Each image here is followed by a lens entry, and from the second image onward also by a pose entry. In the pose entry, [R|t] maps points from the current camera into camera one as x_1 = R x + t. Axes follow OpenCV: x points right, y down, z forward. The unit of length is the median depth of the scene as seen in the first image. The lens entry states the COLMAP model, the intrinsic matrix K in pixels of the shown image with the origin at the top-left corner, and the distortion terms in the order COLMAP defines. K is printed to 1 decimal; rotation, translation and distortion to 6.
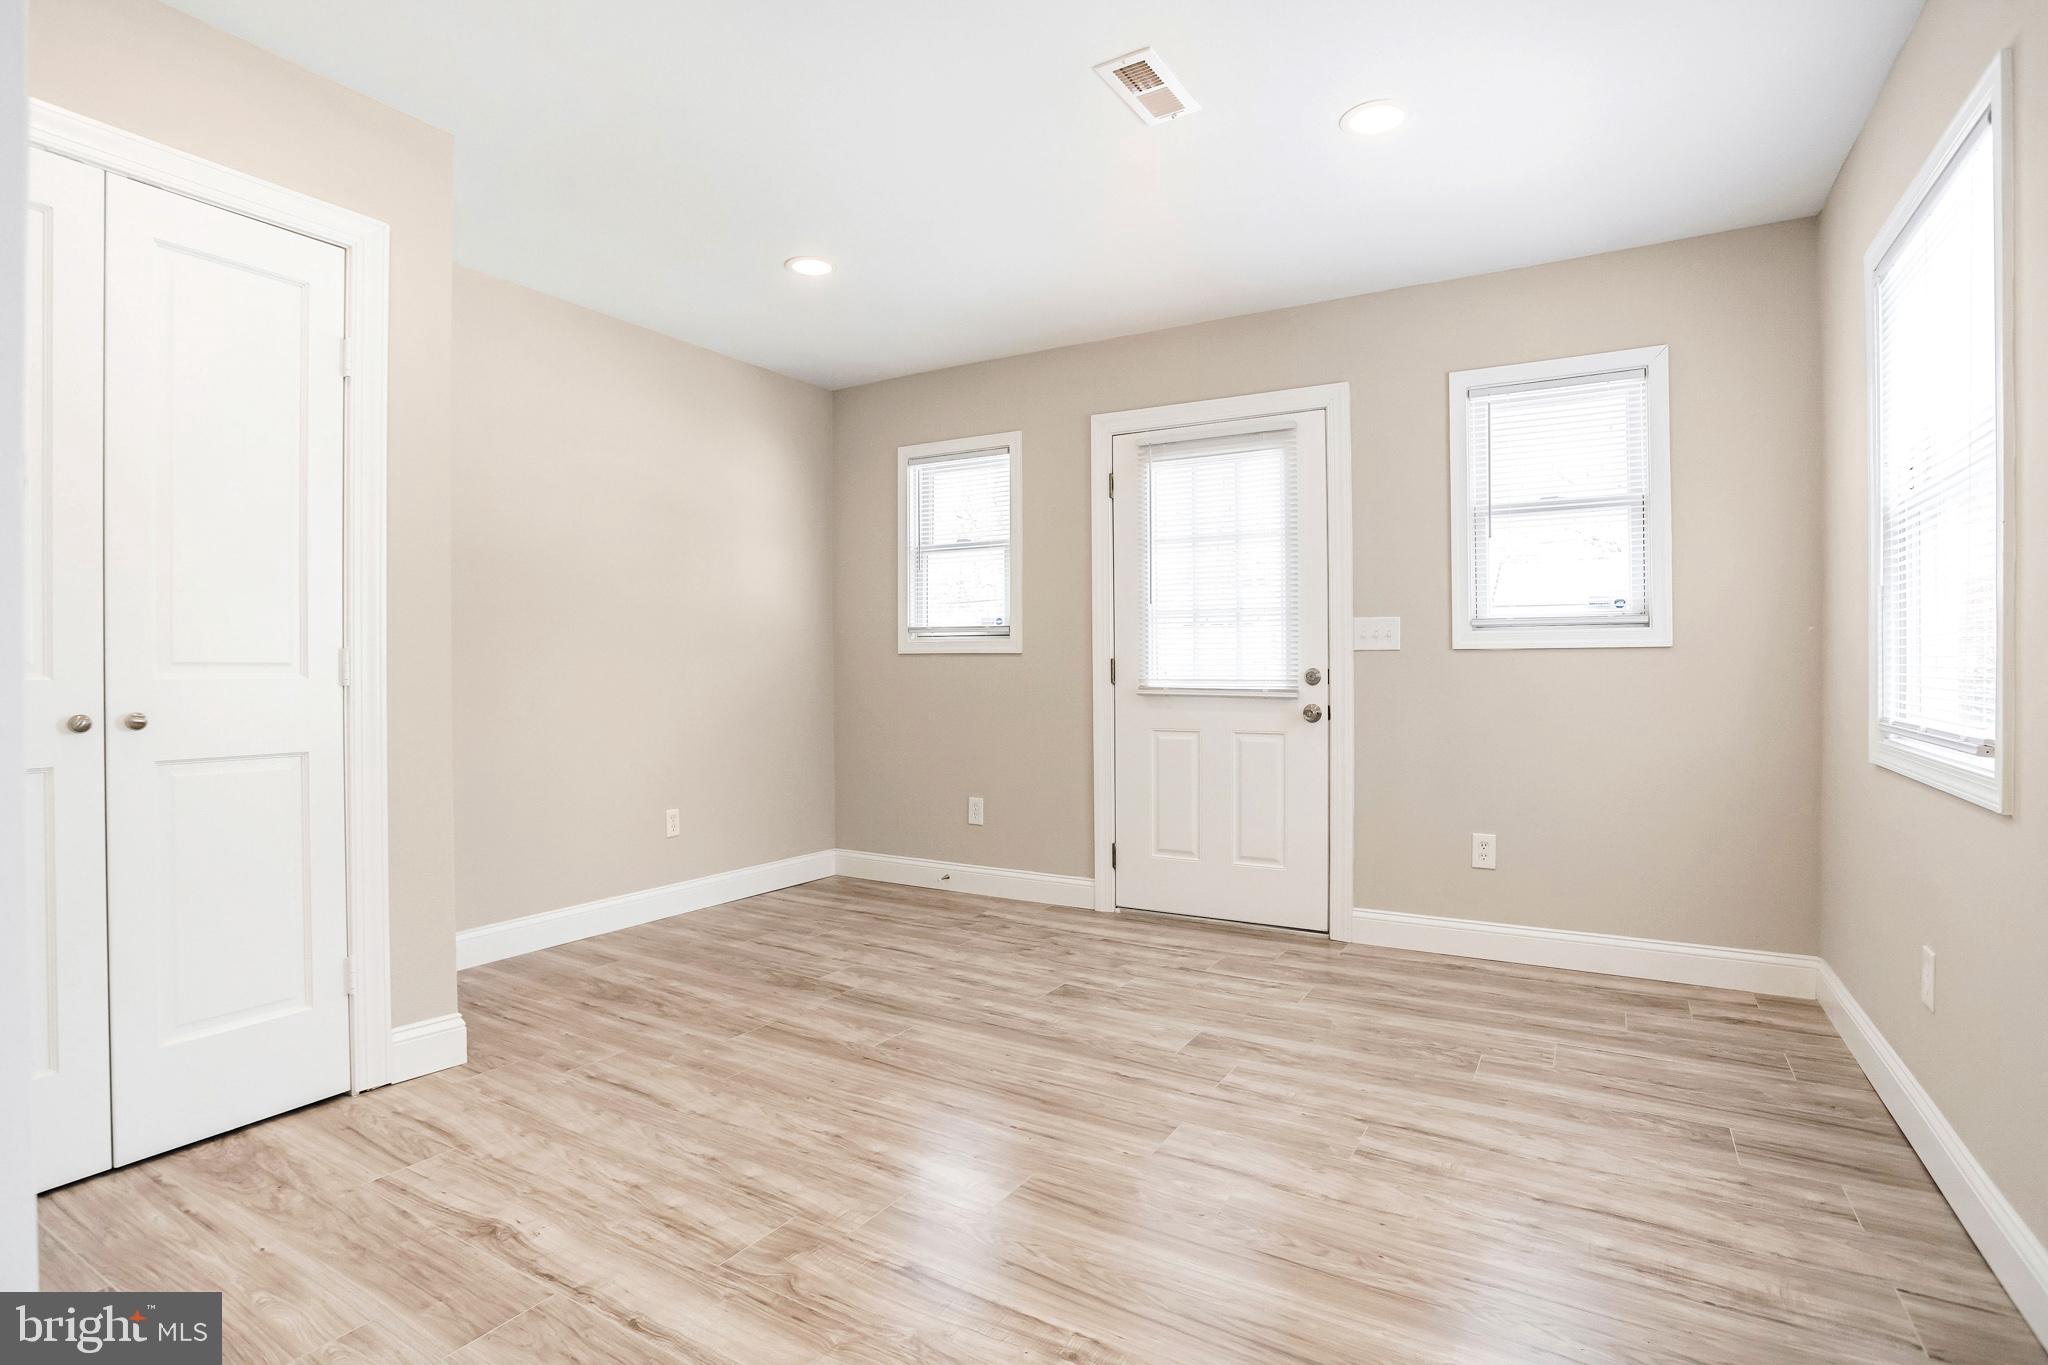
lens RADIAL K [[1008.9, 0, 1025.1], [0, 1008.9, 676.0], [0, 0, 1]] dist [-0.038086, 0.012963]
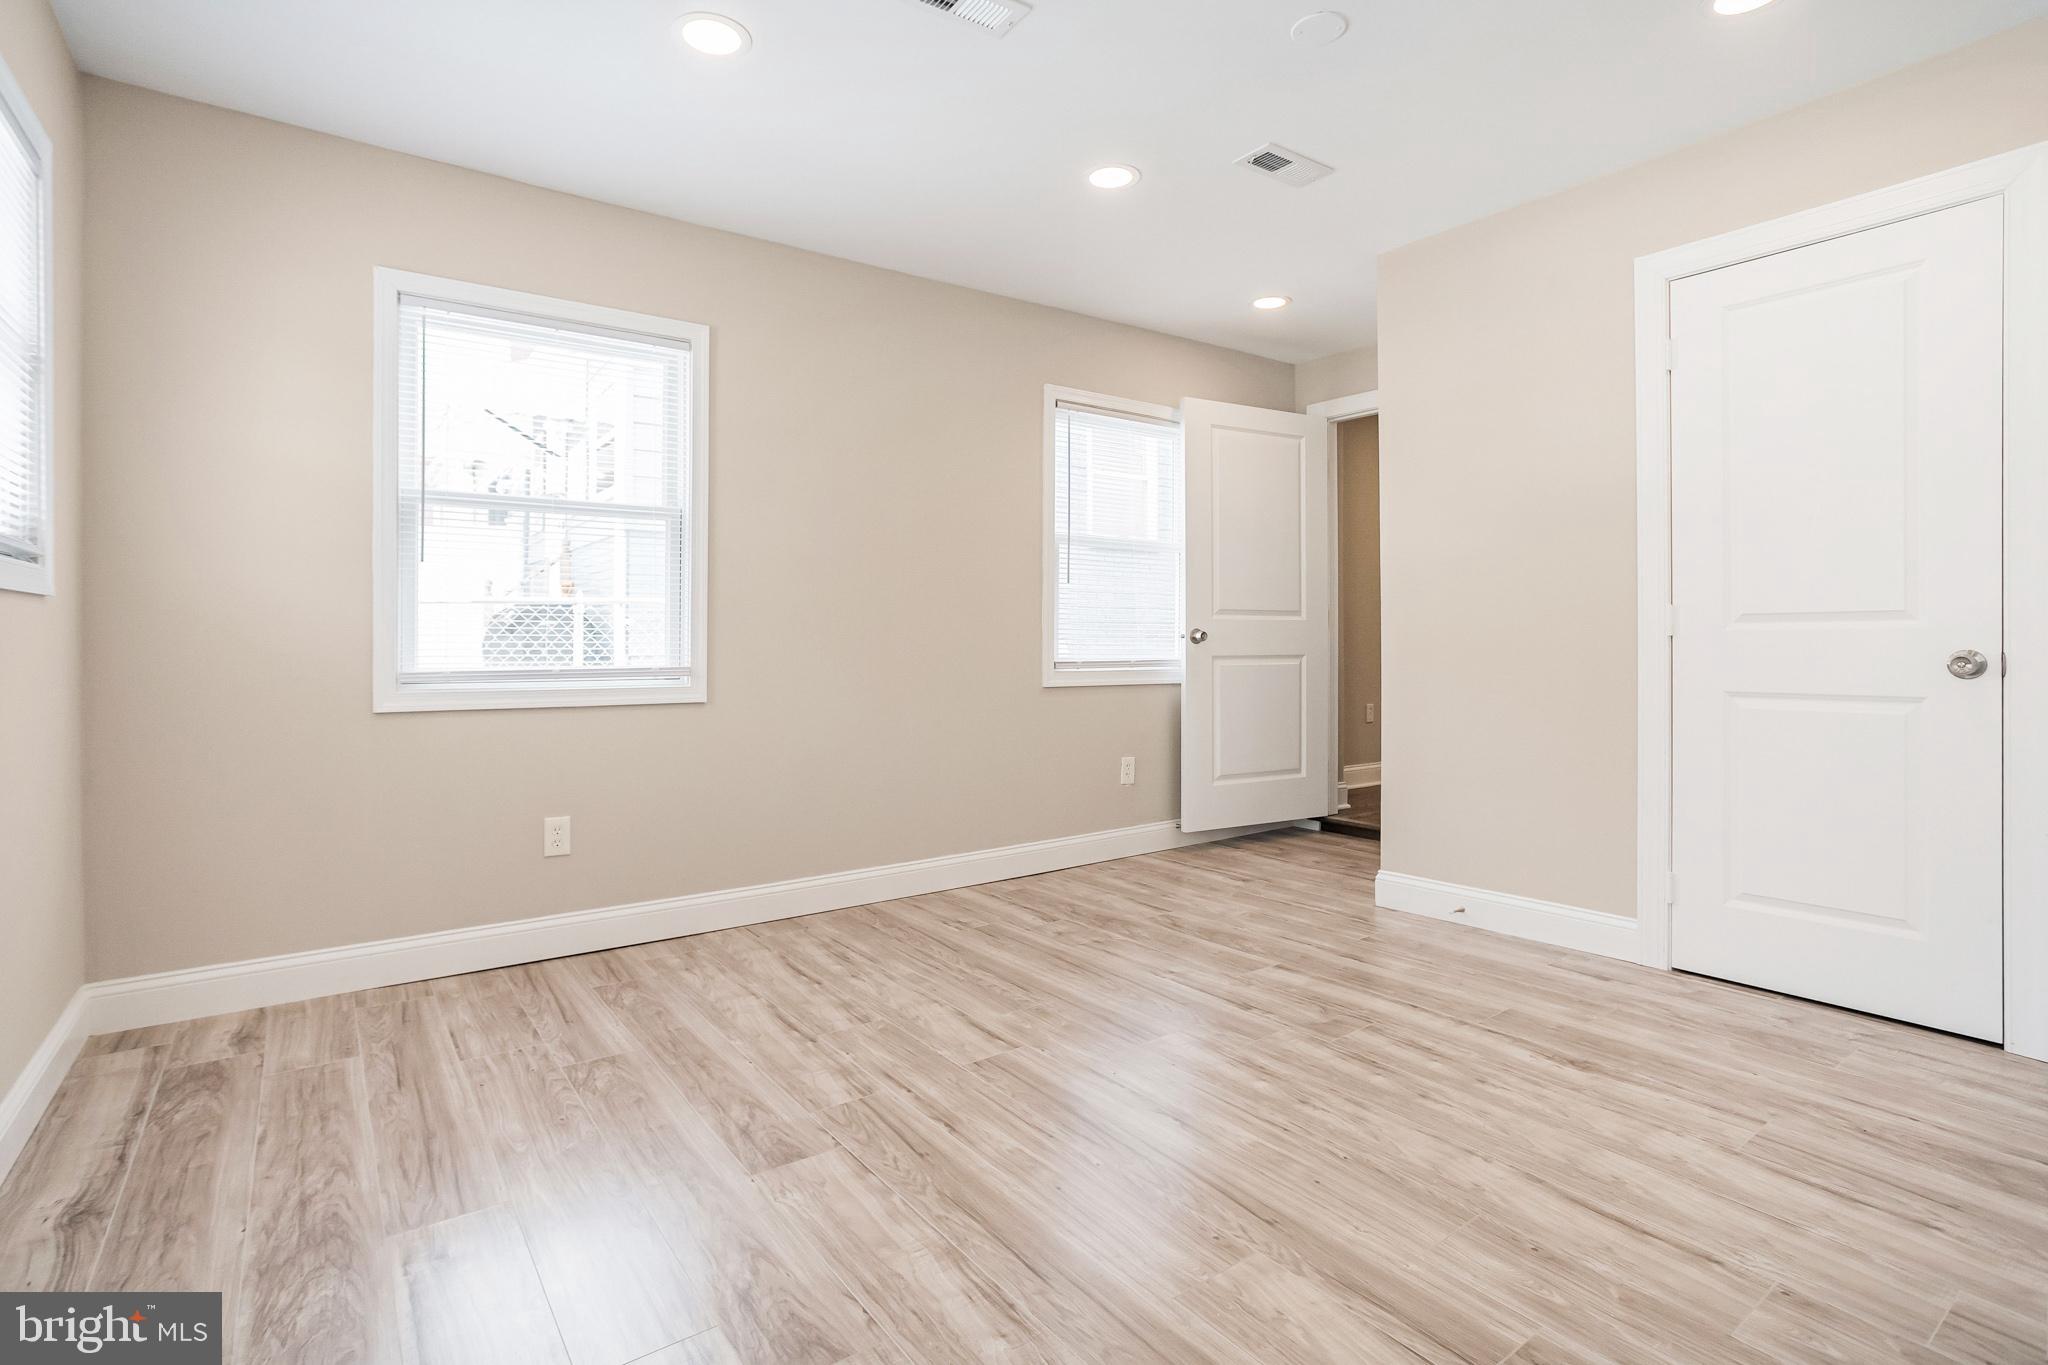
lens RADIAL K [[1008.9, 0, 1029.6], [0, 1008.9, 639.1], [0, 0, 1]] dist [-0.038086, 0.012963]
pose [[-0.919509, 0.006266, 0.393018, -0.311594], [0.010269, 0.999915, 0.008084, -0.000356], [-0.392934, 0.011469, -0.919495, 1.894784]]
